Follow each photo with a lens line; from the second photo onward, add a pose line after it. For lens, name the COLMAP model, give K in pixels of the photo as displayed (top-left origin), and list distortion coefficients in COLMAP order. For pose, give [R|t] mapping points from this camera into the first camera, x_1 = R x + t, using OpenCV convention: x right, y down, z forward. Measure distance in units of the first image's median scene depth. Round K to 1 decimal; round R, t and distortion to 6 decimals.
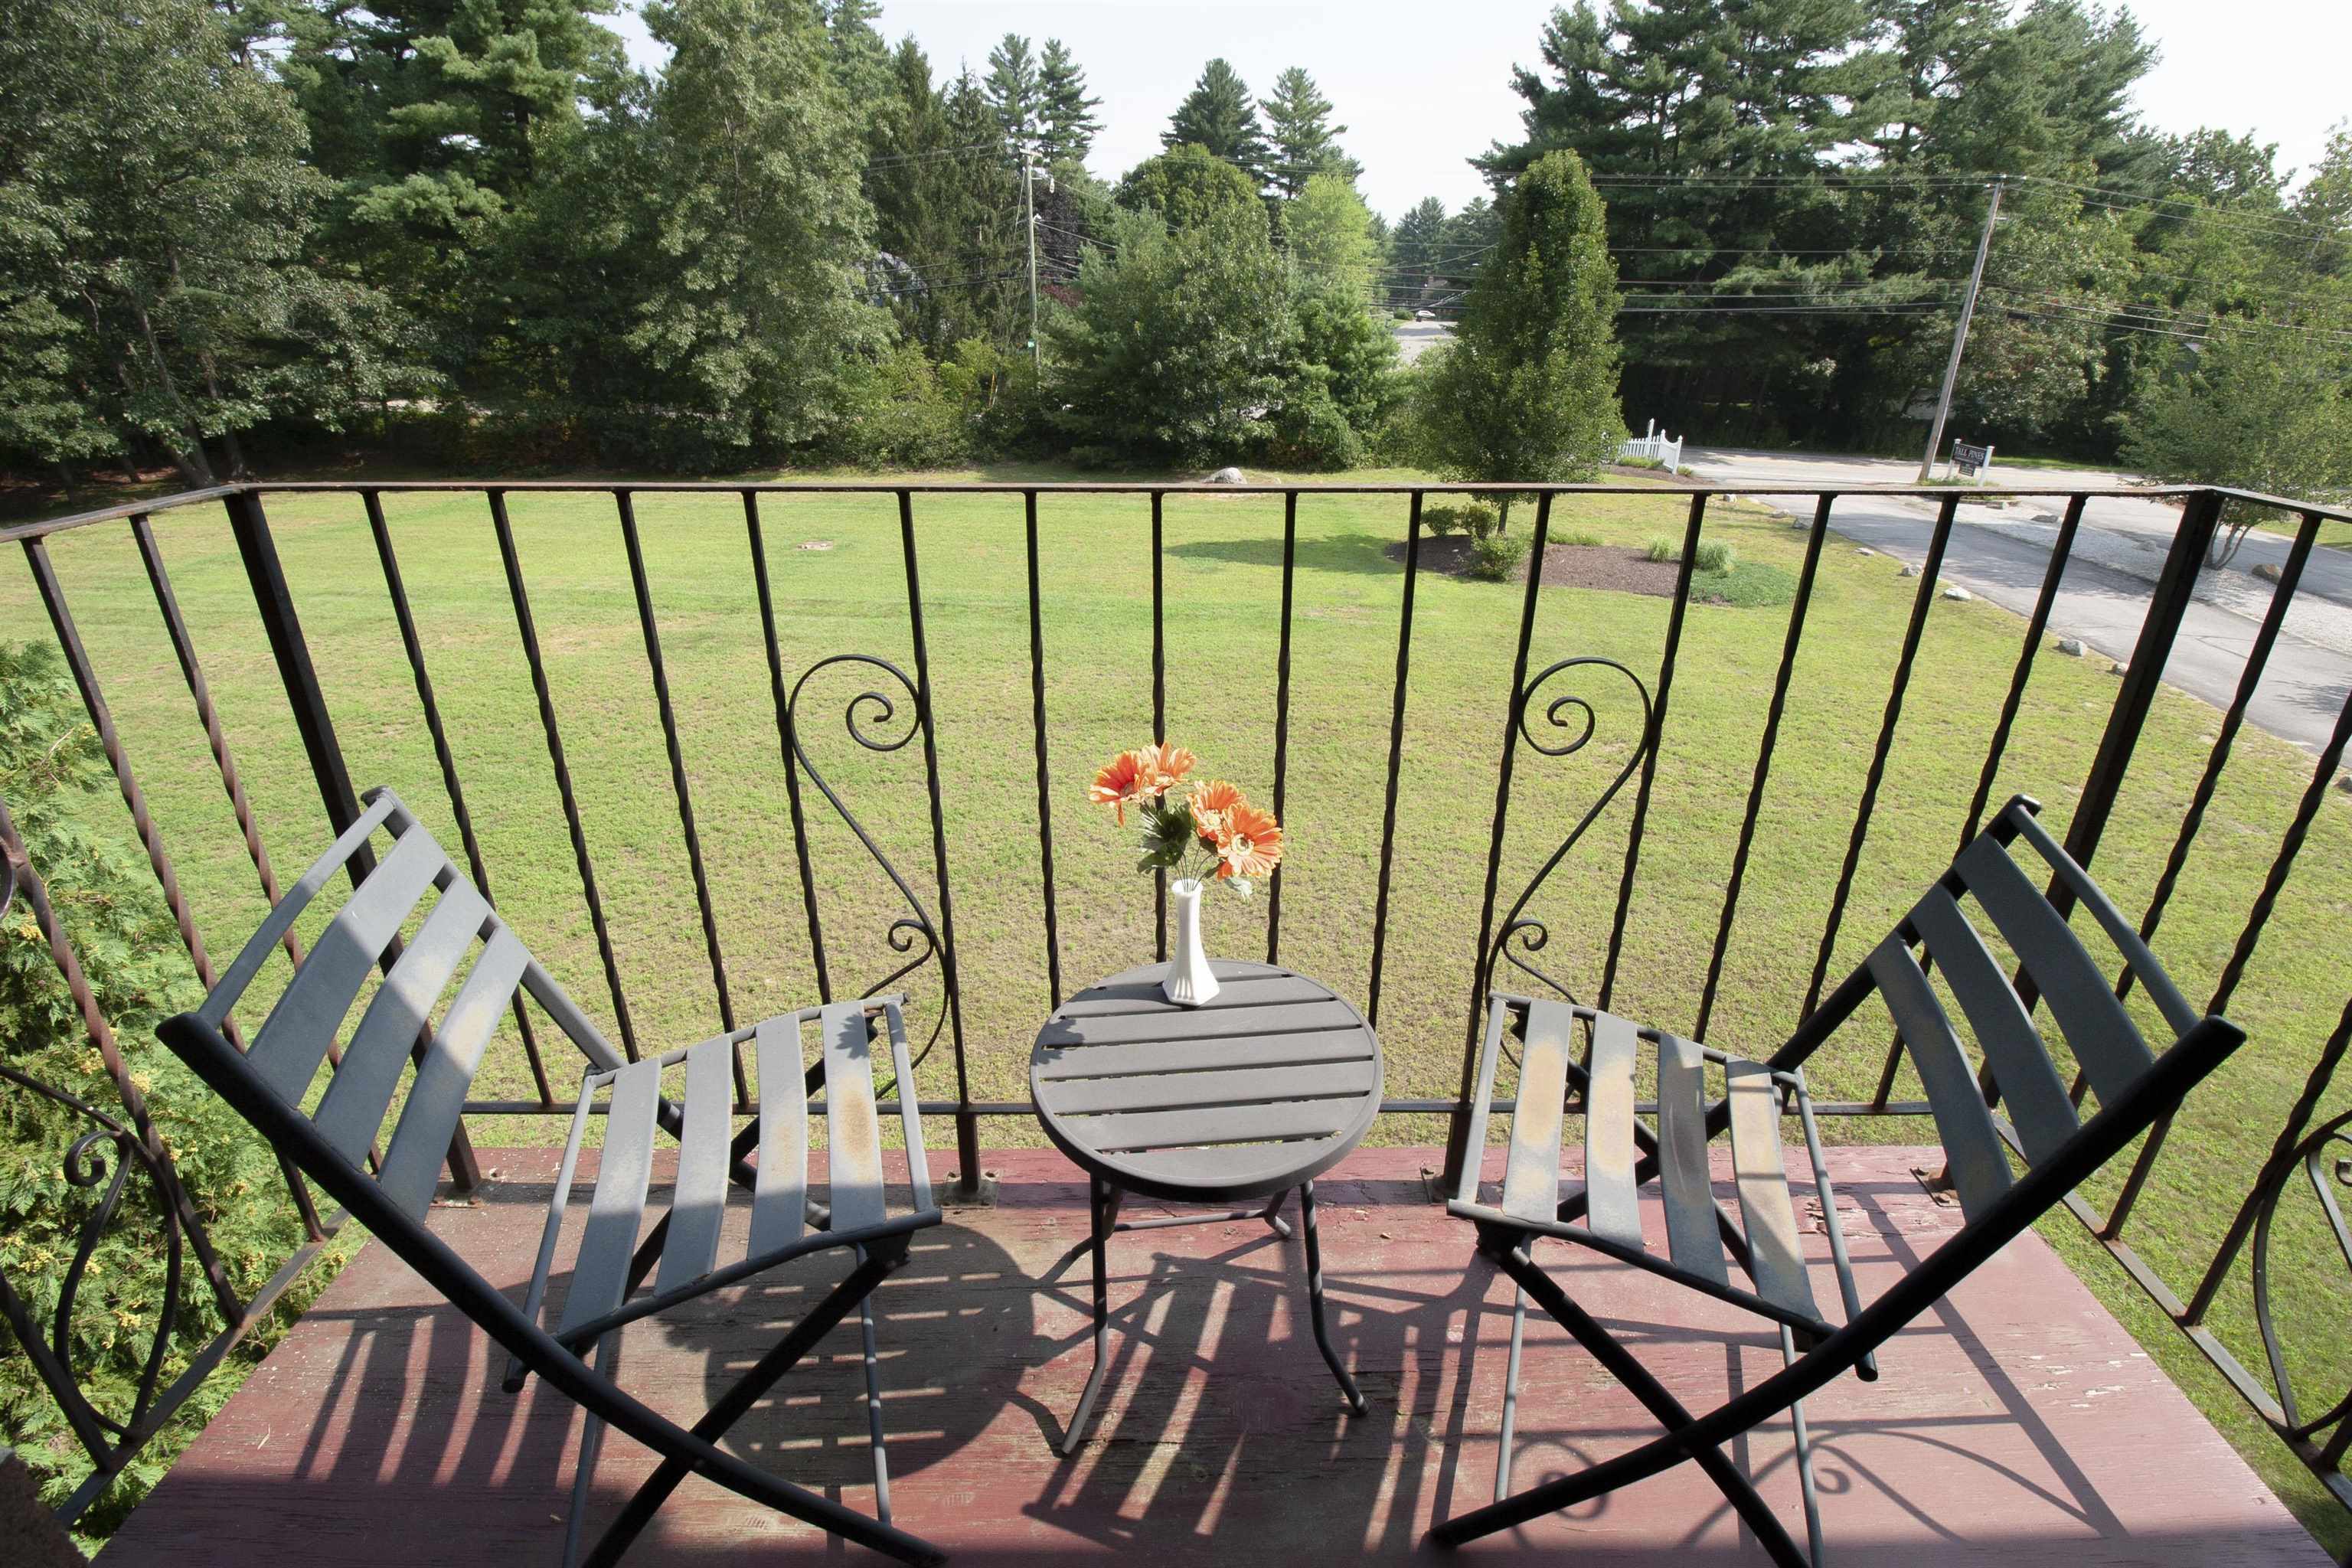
lens RADIAL K [[1086.6, 0, 1190.6], [0, 1086.6, 778.7], [0, 0, 1]] dist [0.001558, -0.012735]
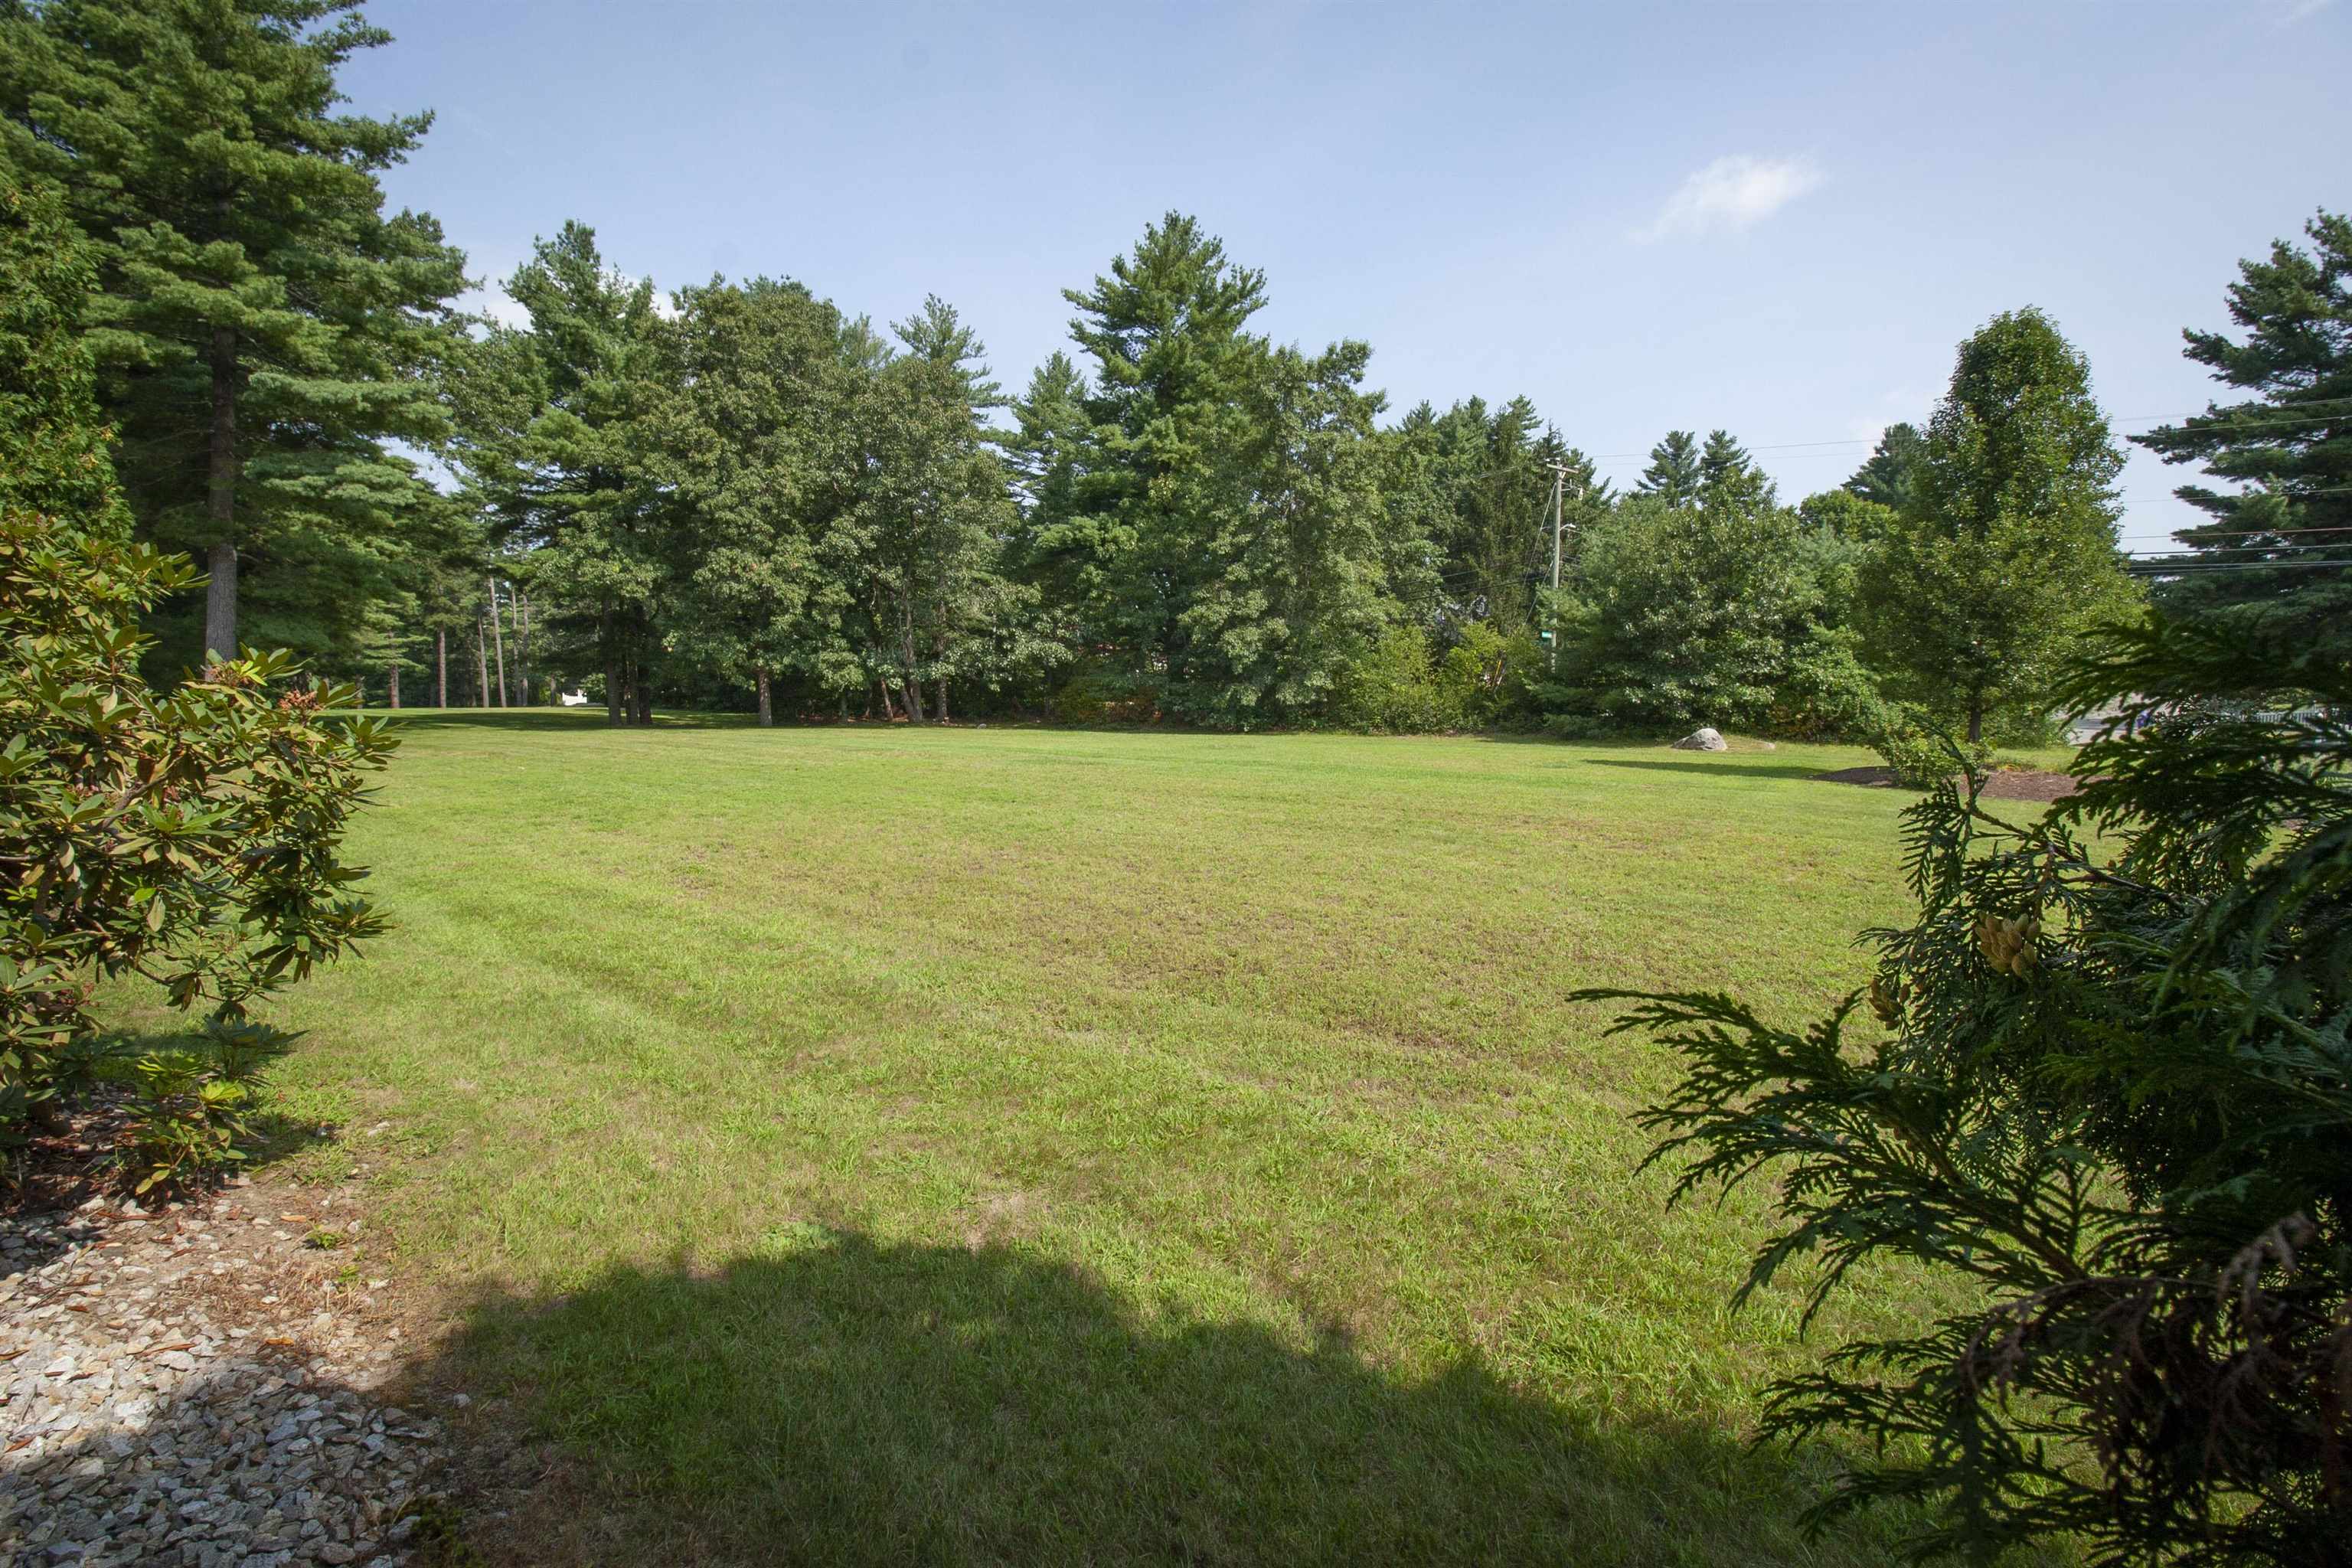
lens RADIAL K [[1086.6, 0, 1190.6], [0, 1086.6, 778.7], [0, 0, 1]] dist [0.001558, -0.012735]
pose [[0.822252, 0.042592, -0.567527, 0.162371], [-0.229780, 0.937151, -0.262582, 0.073490], [0.520675, 0.346315, 0.780361, 0.068227]]
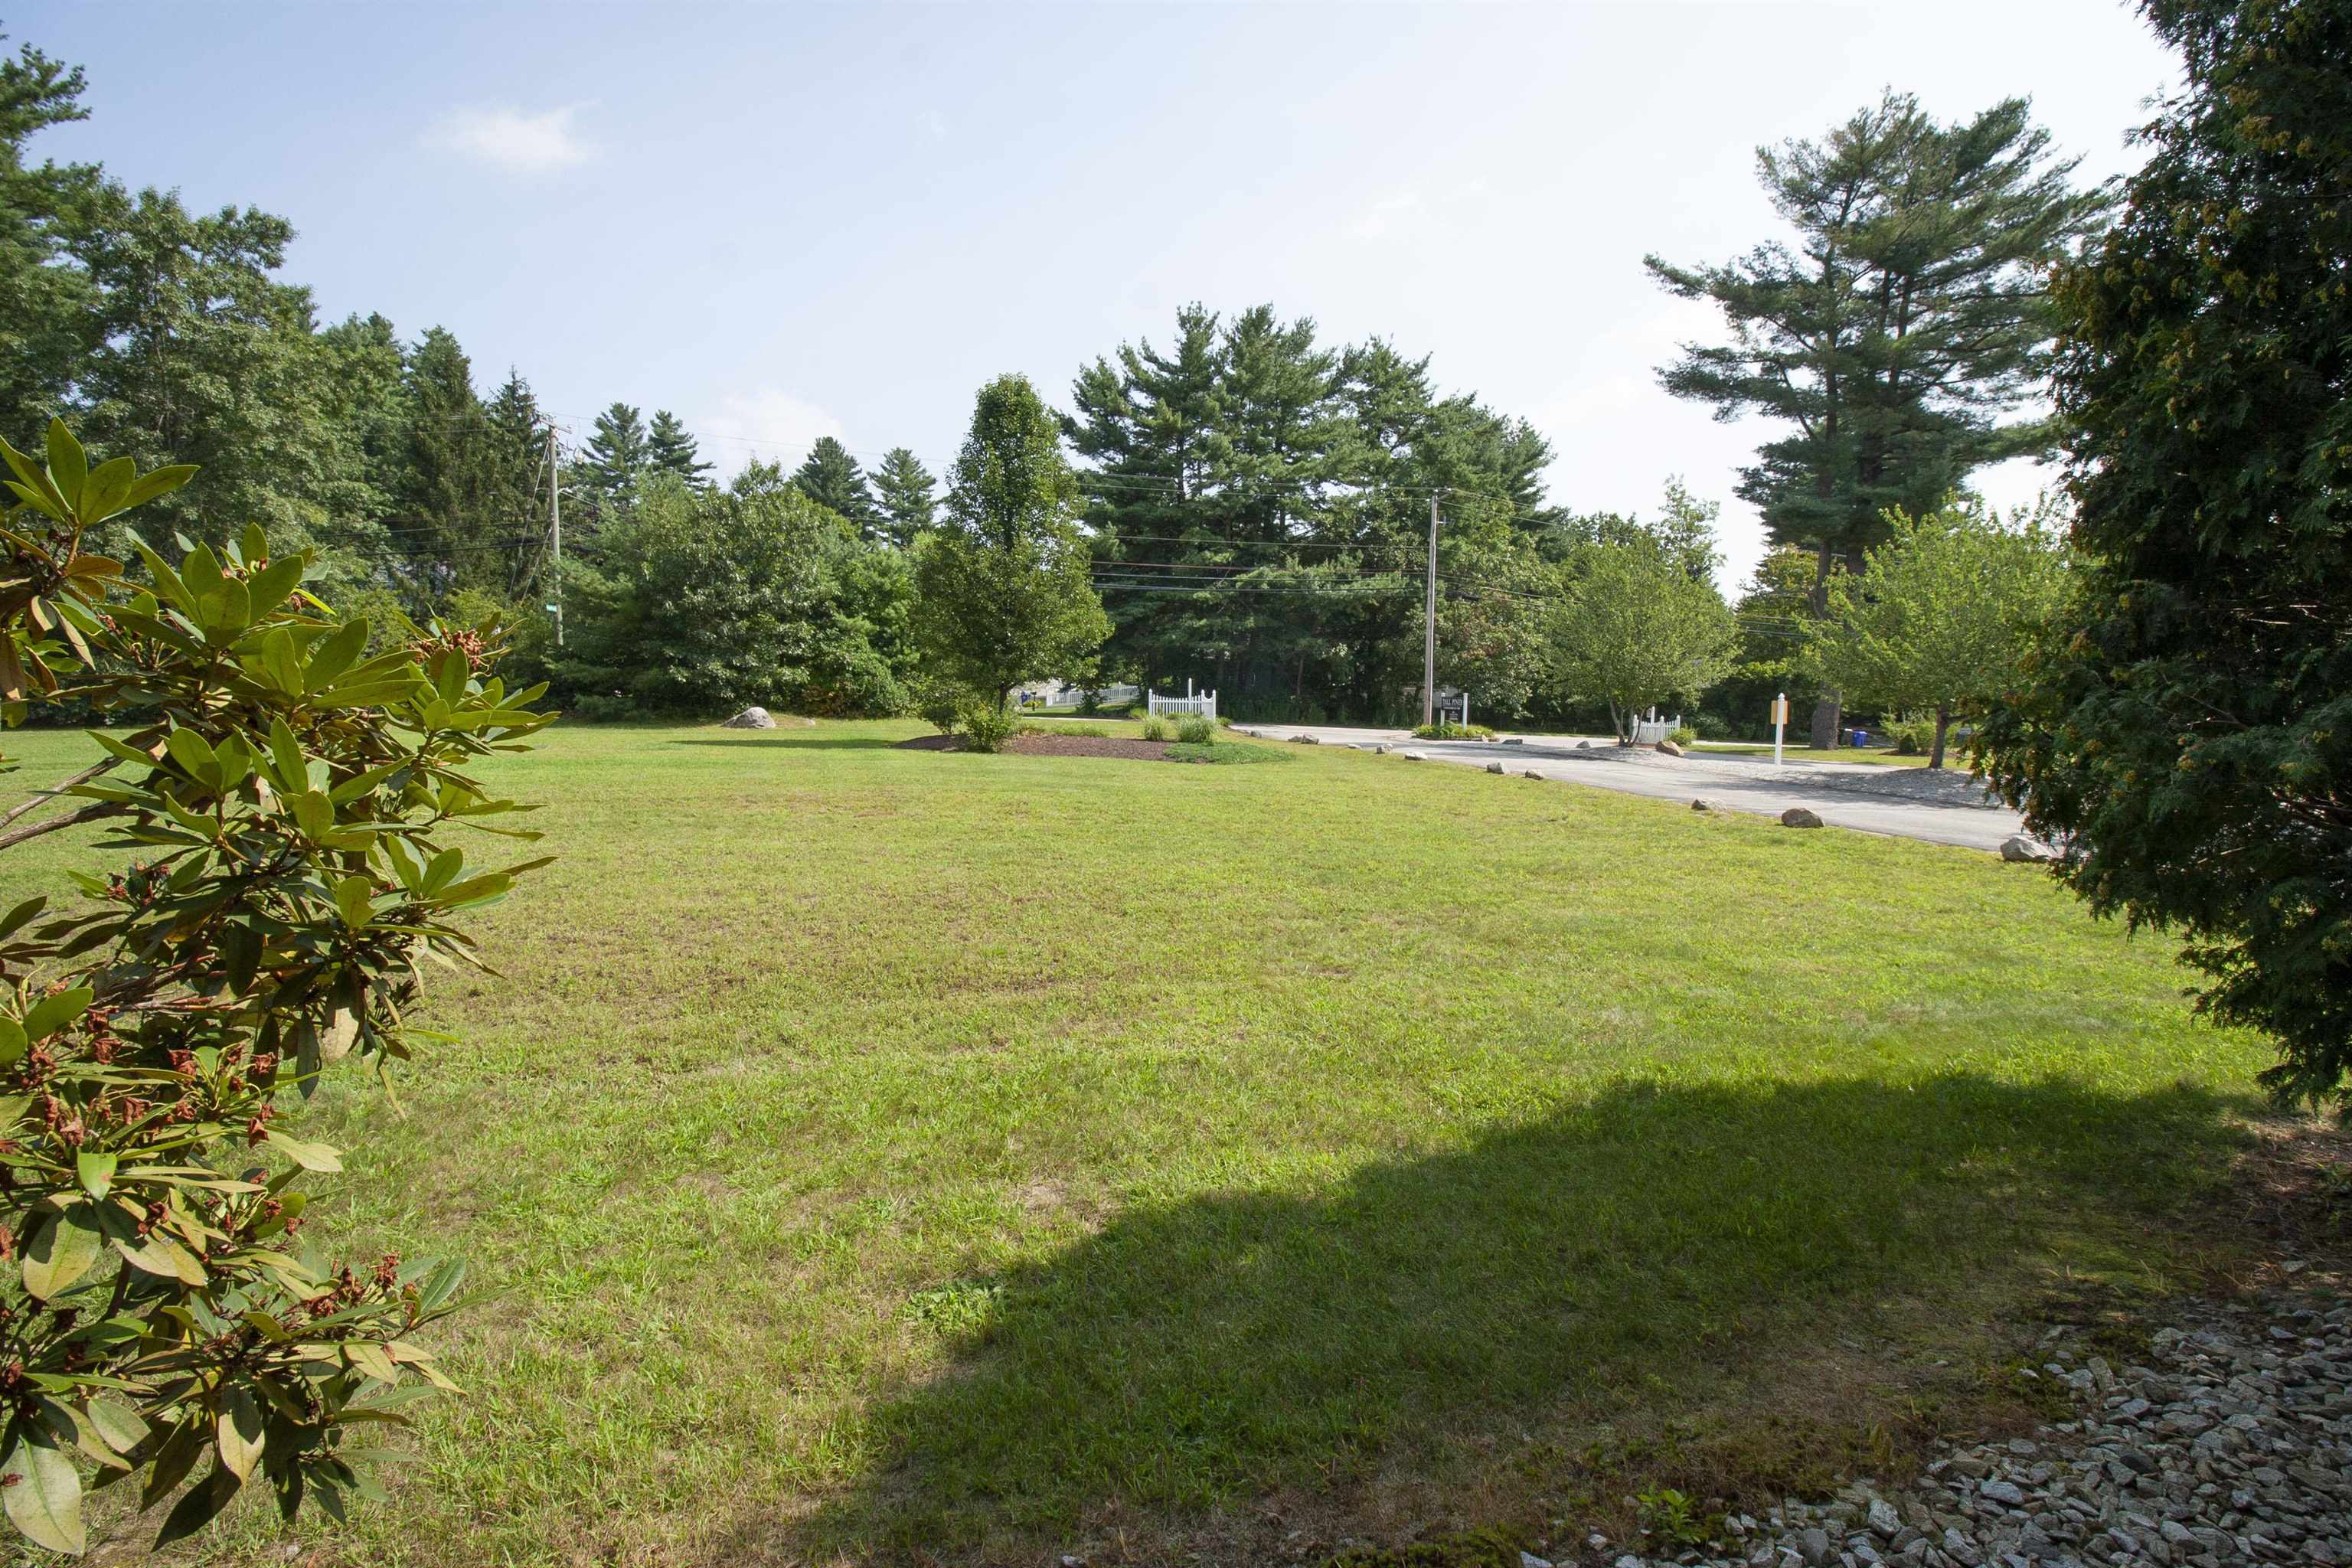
lens RADIAL K [[1086.6, 0, 1190.6], [0, 1086.6, 778.7], [0, 0, 1]] dist [0.001558, -0.012735]
pose [[0.953712, -0.021900, 0.299922, 0.092511], [0.116711, 0.946123, -0.302042, 0.083147], [-0.277148, 0.323065, 0.904886, 0.050261]]
